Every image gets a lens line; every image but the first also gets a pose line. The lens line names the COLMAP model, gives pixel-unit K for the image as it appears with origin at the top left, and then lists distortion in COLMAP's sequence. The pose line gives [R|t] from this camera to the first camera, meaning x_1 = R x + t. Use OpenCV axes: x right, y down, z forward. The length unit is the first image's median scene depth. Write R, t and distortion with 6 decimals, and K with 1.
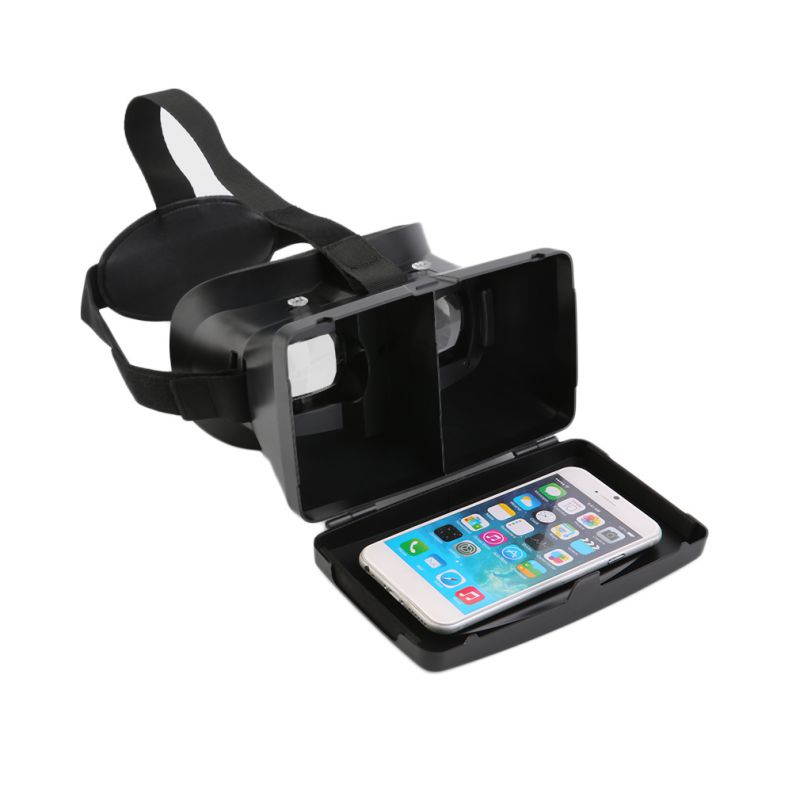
lens RADIAL K [[1671.0, 0, 400.0], [0, 1671.0, 400.0], [0, 0, 1]] dist [-0.594116, 0.123386]
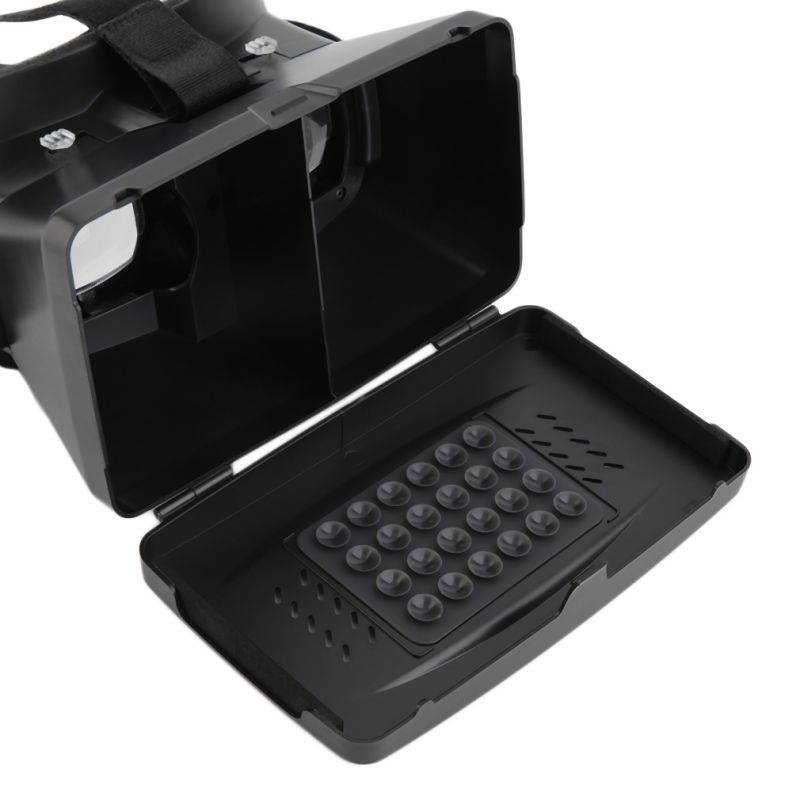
lens RADIAL K [[1671.0, 0, 400.0], [0, 1671.0, 400.0], [0, 0, 1]] dist [-0.594116, 0.123386]
pose [[0.984226, -0.095417, 0.148977, -0.039927], [0.052420, 0.961559, 0.269547, -0.117962], [-0.168970, -0.257486, 0.951394, 0.401358]]
